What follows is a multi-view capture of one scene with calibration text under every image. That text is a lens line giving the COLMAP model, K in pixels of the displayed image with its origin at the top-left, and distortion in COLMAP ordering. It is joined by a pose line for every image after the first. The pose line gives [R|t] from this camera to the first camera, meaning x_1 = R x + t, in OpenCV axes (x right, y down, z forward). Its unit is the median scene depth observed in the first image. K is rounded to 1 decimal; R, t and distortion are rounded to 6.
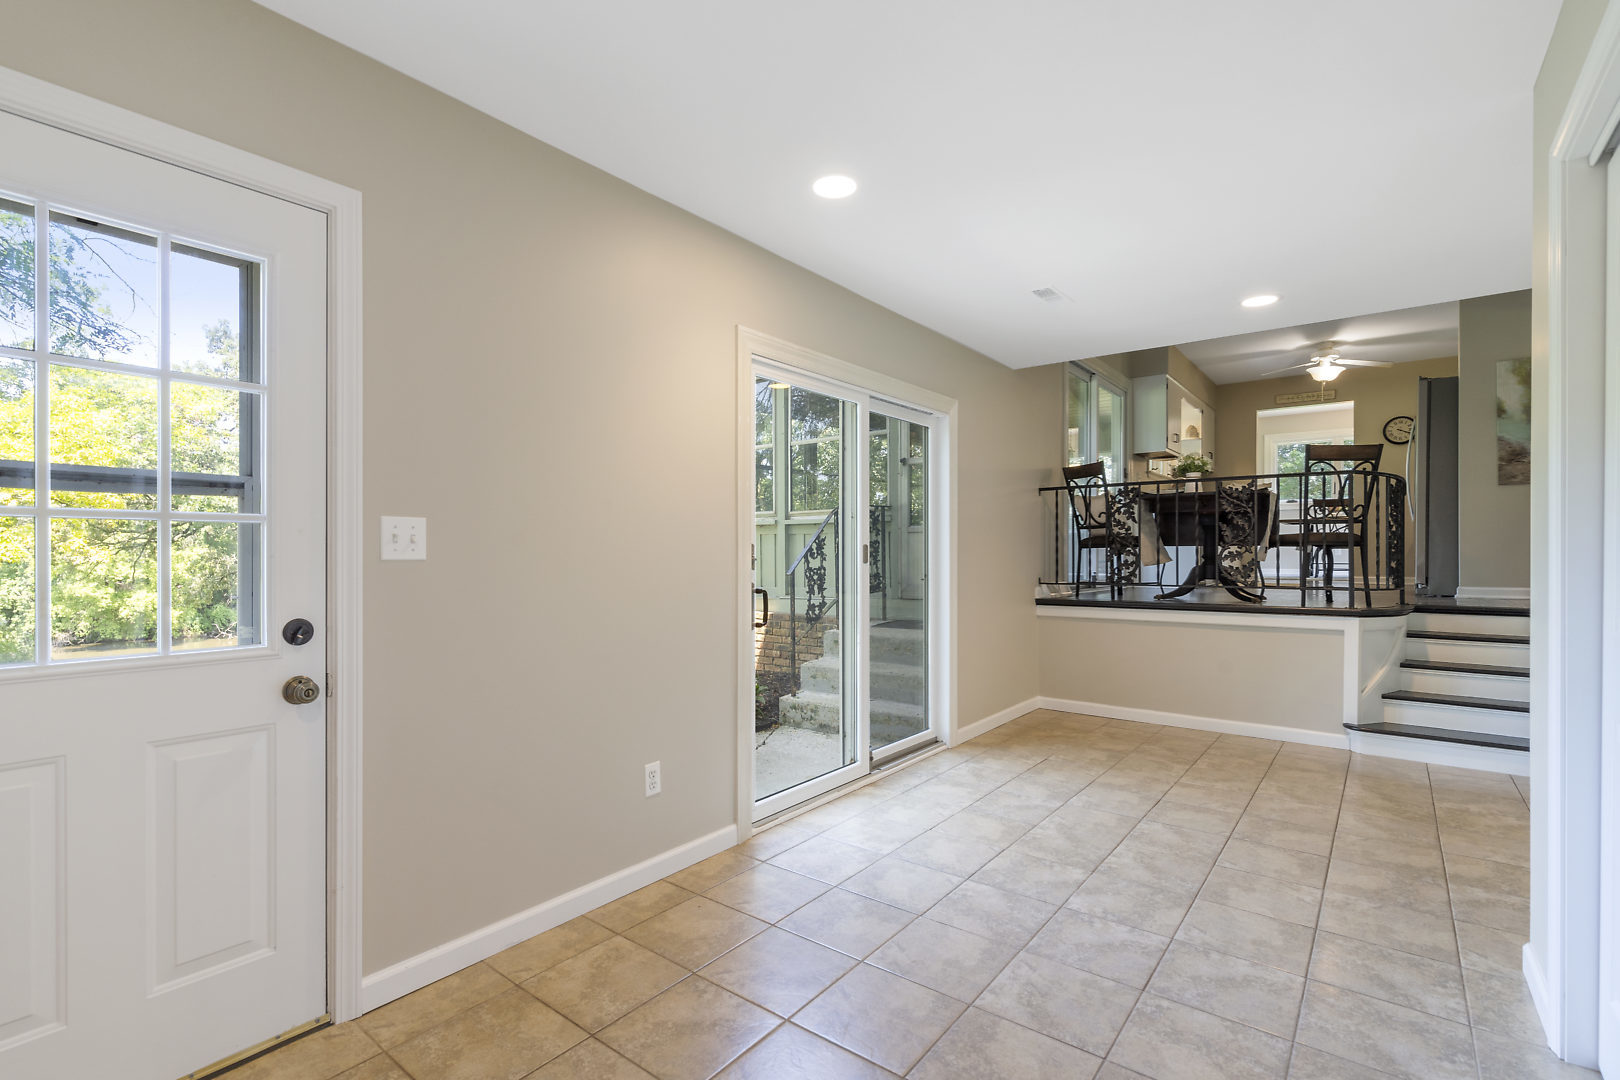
lens RADIAL K [[740.6, 0, 816.4], [0, 740.6, 545.9], [0, 0, 1]] dist [-0.012497, 0.000266]
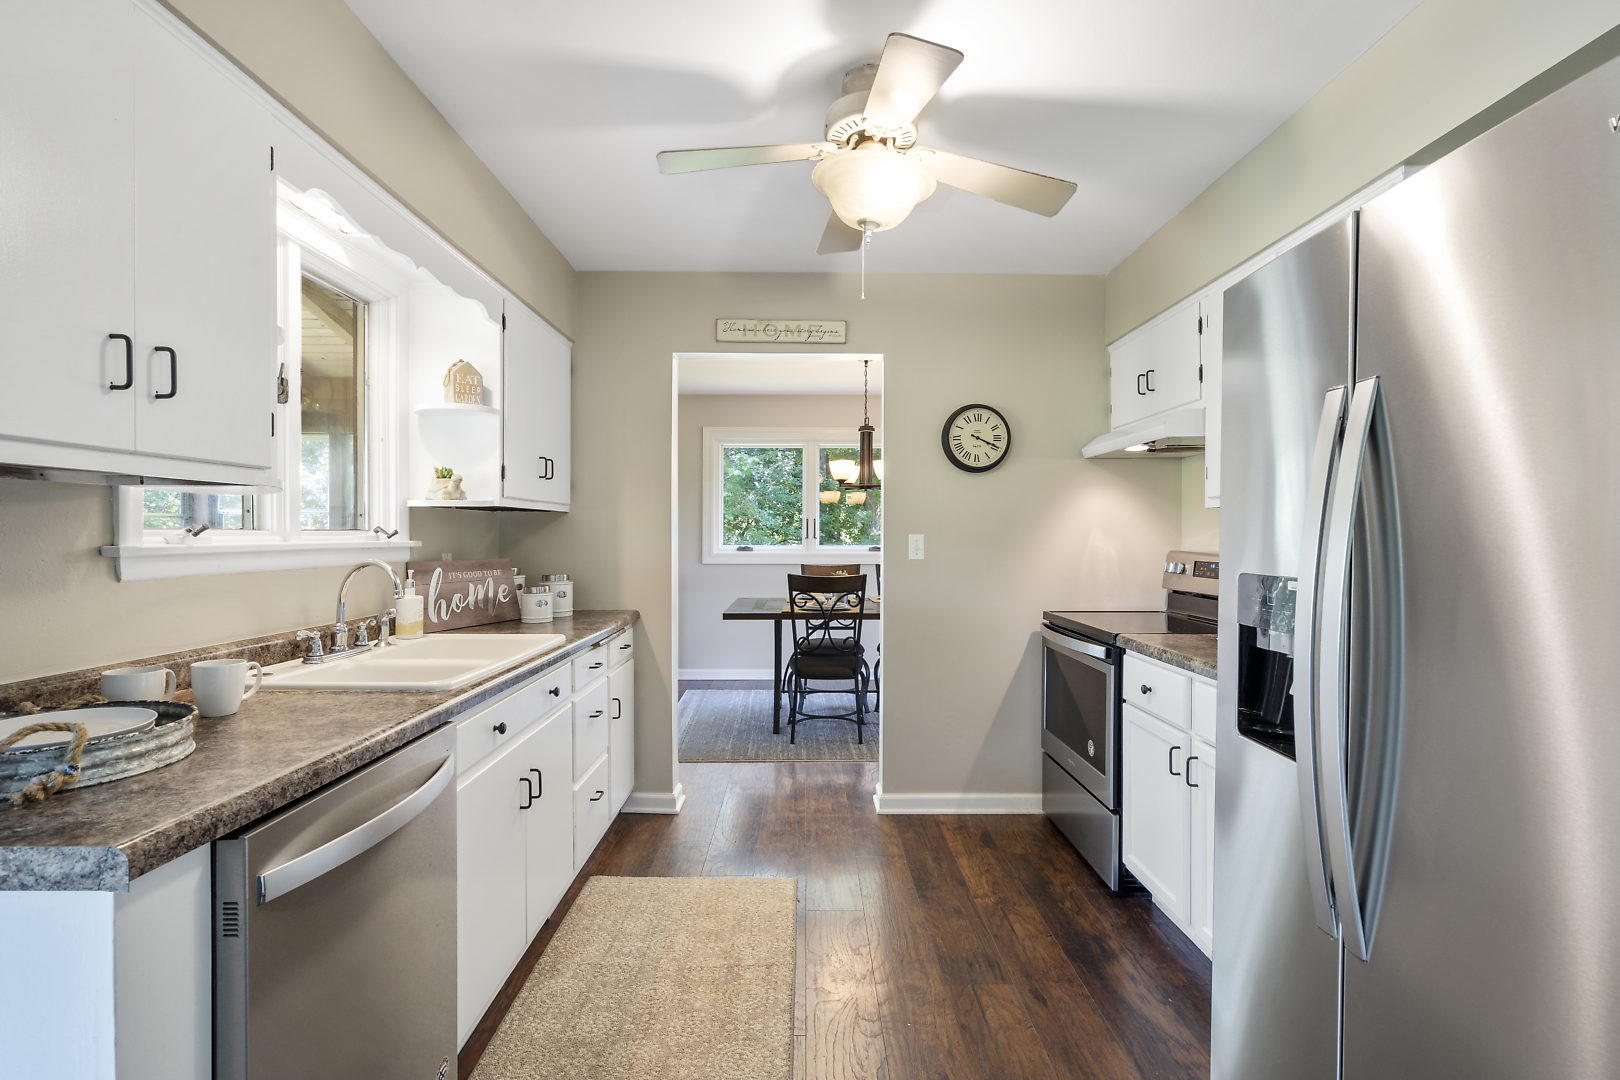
lens RADIAL K [[740.6, 0, 810.2], [0, 740.6, 538.4], [0, 0, 1]] dist [-0.012497, 0.000266]
pose [[0.783005, -0.002408, 0.622011, 0.436594], [-0.003547, 0.999959, 0.008337, -0.098272], [-0.622006, -0.008734, 0.782964, 0.691789]]
